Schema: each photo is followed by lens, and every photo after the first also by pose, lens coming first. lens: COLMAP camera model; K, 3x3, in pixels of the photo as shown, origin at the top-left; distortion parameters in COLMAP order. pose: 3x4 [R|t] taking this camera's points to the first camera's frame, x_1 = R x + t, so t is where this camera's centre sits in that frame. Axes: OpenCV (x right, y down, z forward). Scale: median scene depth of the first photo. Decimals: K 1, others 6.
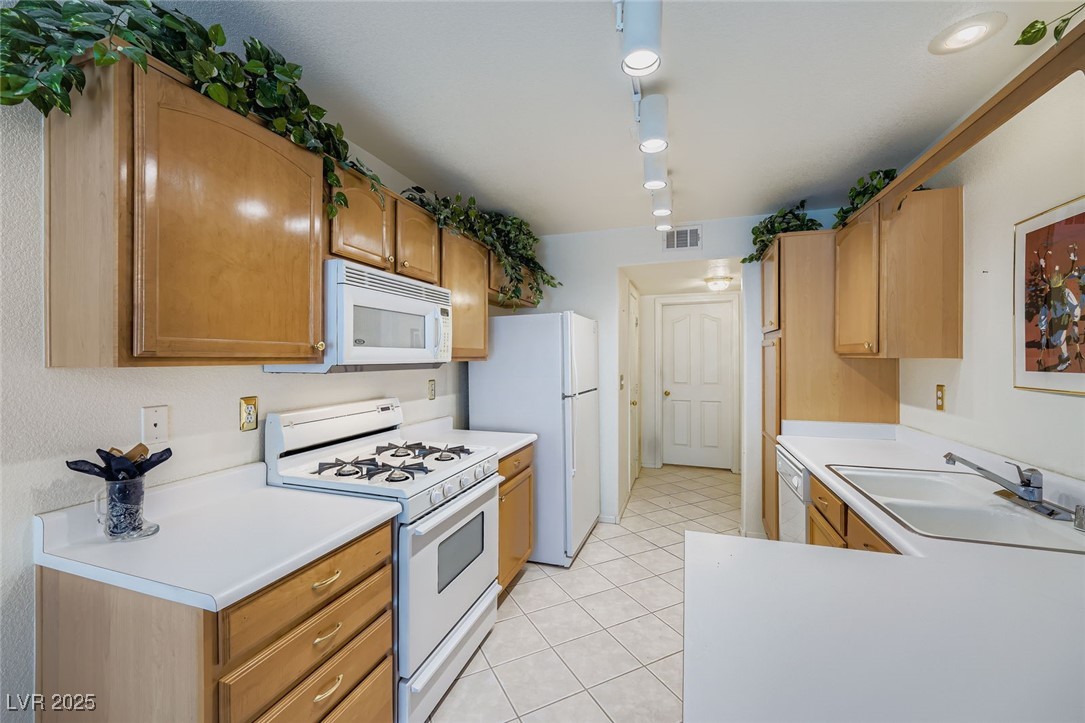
lens RADIAL K [[429.6, 0, 540.4], [0, 429.6, 359.2], [0, 0, 1]] dist [-0.013041, 0.001017]
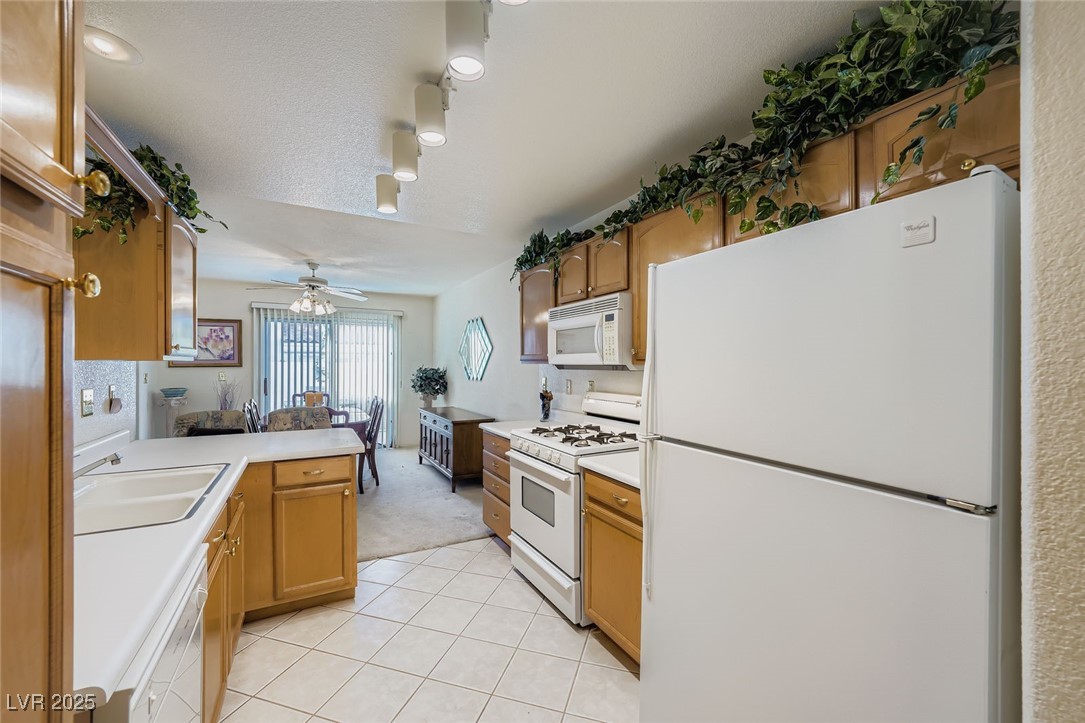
lens RADIAL K [[429.6, 0, 541.9], [0, 429.6, 363.9], [0, 0, 1]] dist [-0.013041, 0.001017]
pose [[-0.678760, 0.000774, -0.734360, 0.645157], [-0.000984, 0.999998, 0.001964, 0.003287], [0.734360, 0.002056, -0.678757, 1.536085]]
